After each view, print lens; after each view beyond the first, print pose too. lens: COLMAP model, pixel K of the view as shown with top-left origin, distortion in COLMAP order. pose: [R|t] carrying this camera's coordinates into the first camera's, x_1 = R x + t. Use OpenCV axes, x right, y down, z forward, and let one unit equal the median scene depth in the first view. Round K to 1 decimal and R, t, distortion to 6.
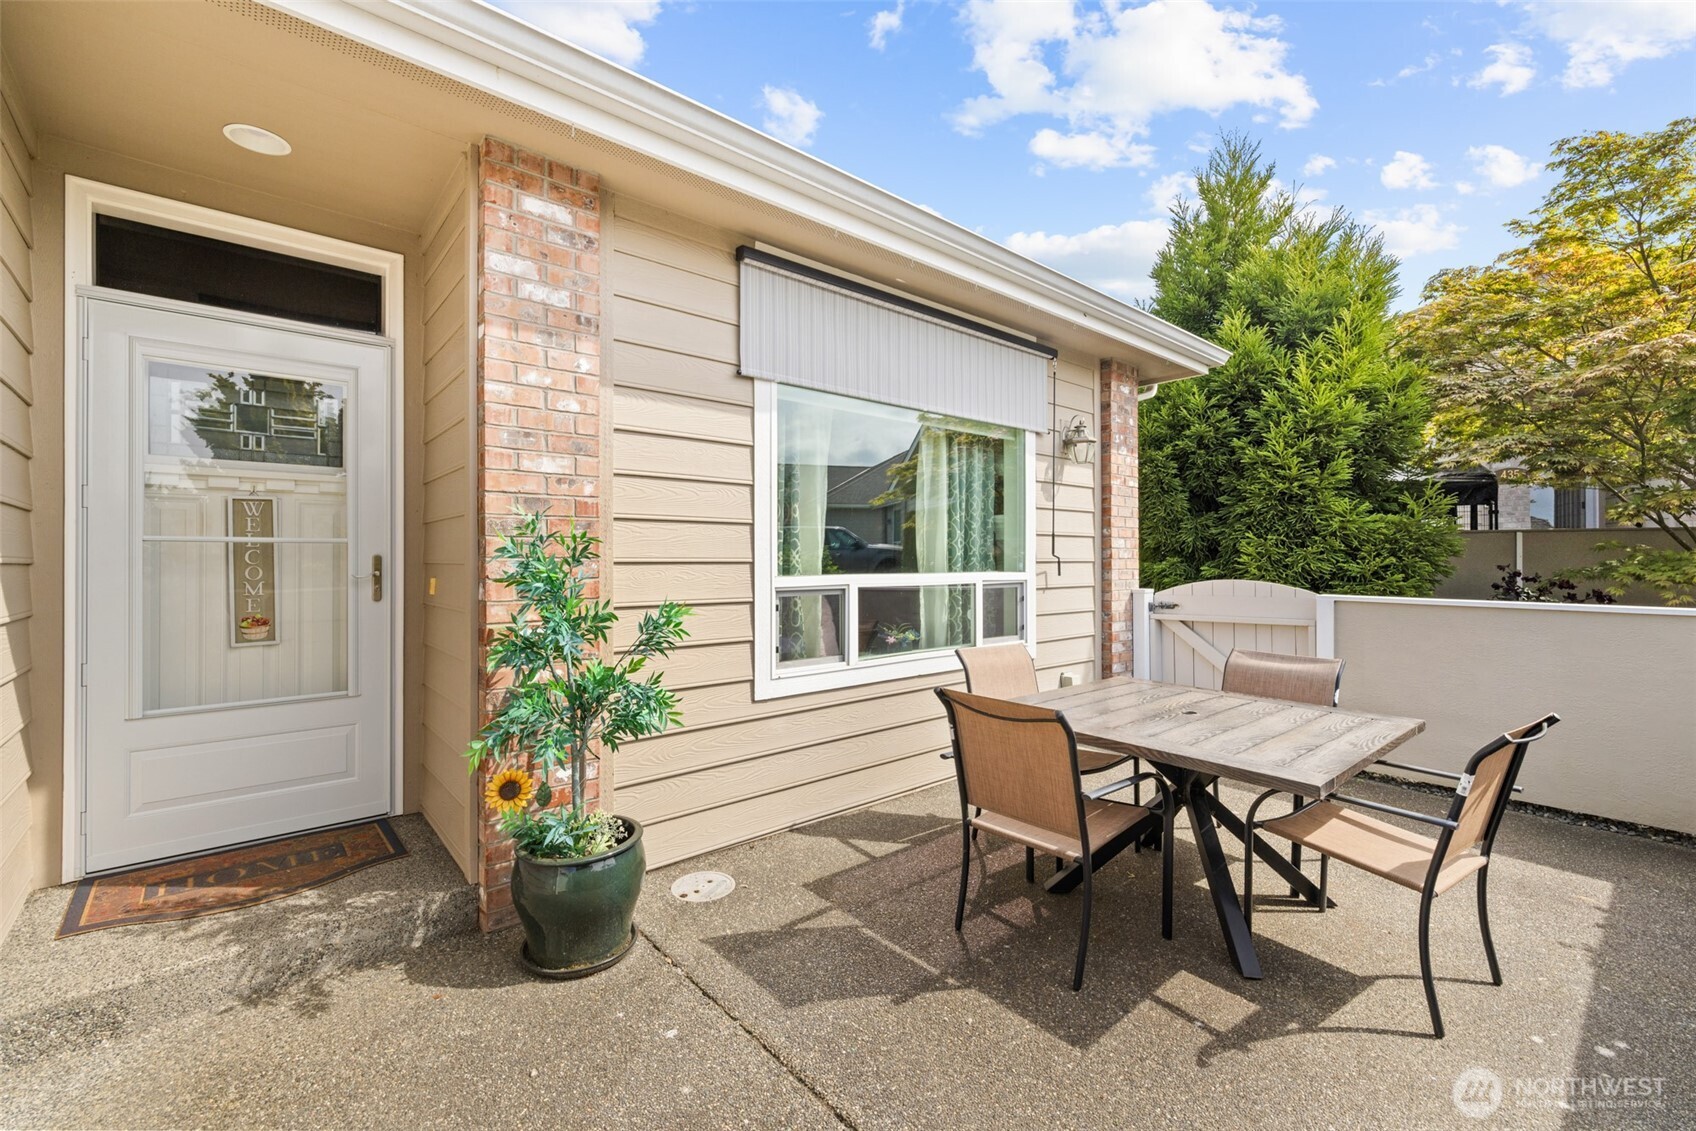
lens RADIAL K [[720.5, 0, 838.8], [0, 720.5, 553.1], [0, 0, 1]] dist [0.003276, 0.000428]
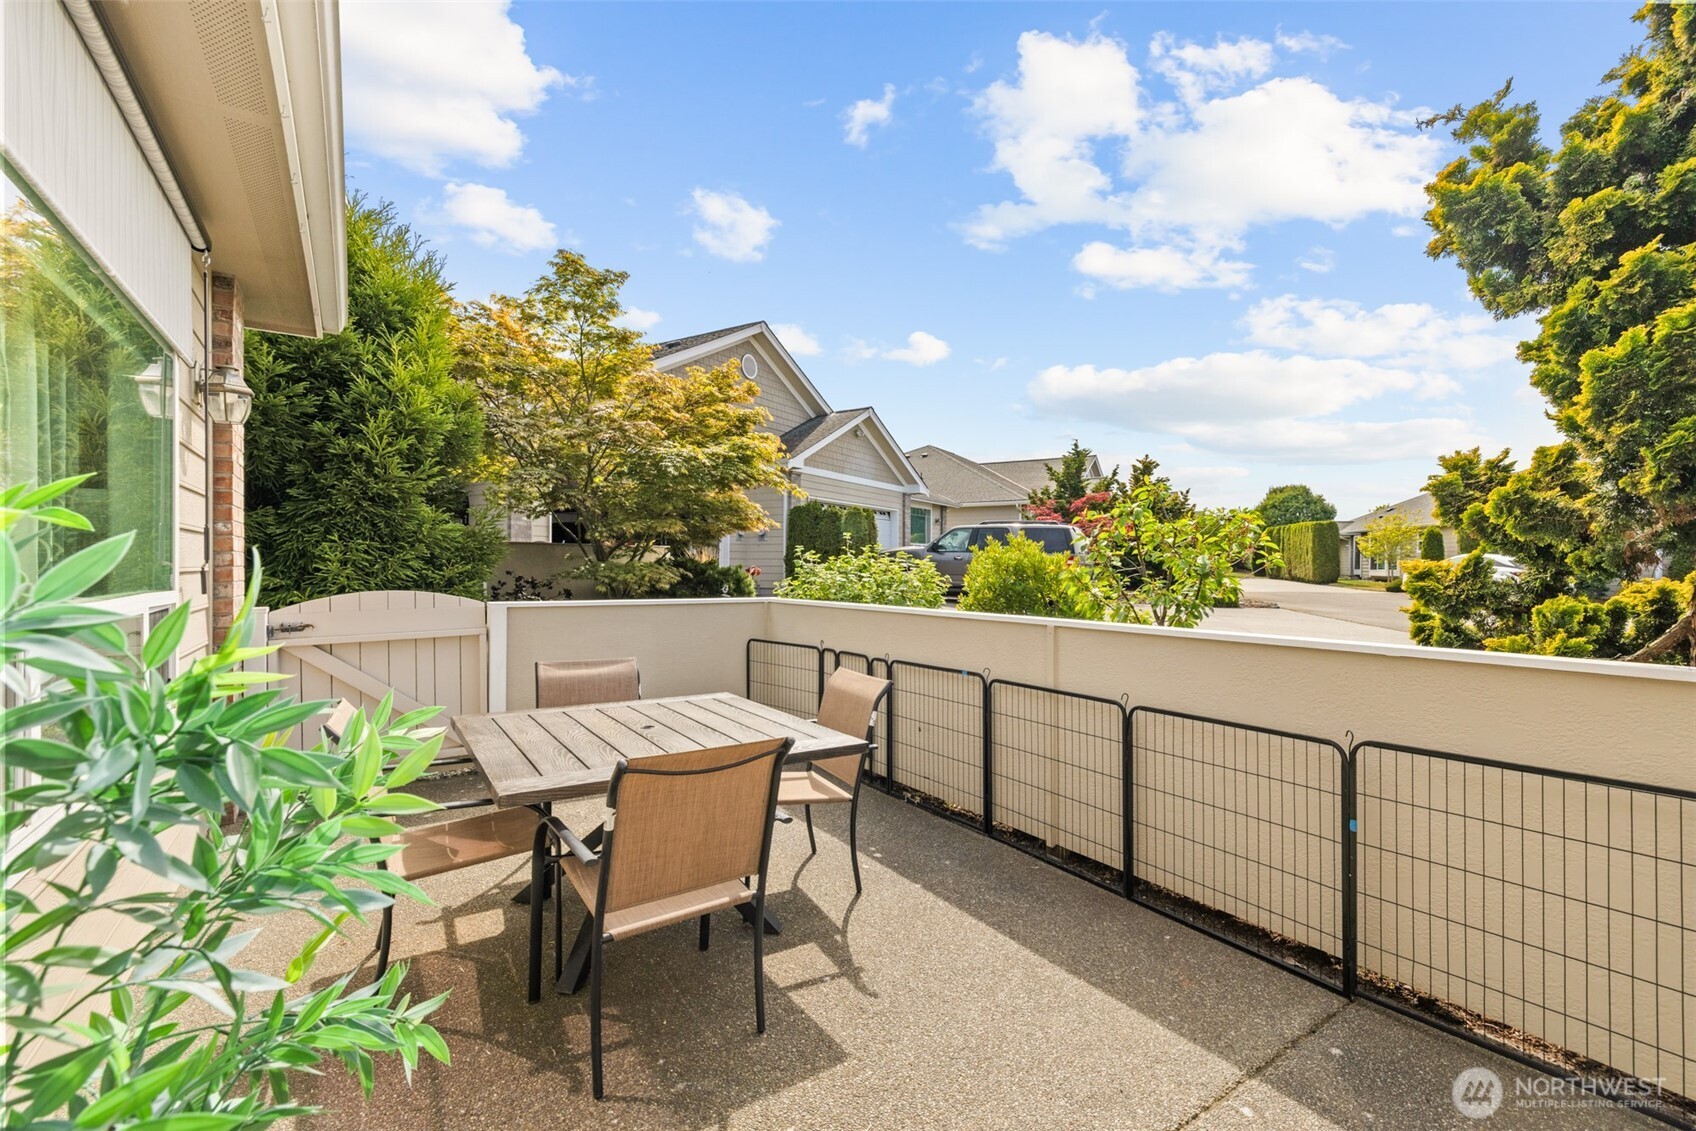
lens RADIAL K [[725.5, 0, 848.0], [0, 725.5, 565.5], [0, 0, 1]] dist [0.000680, 0.000091]
pose [[0.101310, 0.000160, 0.994855, -0.253768], [-0.014392, 0.999896, 0.001305, -0.002636], [-0.994751, -0.014450, 0.101301, 0.337860]]
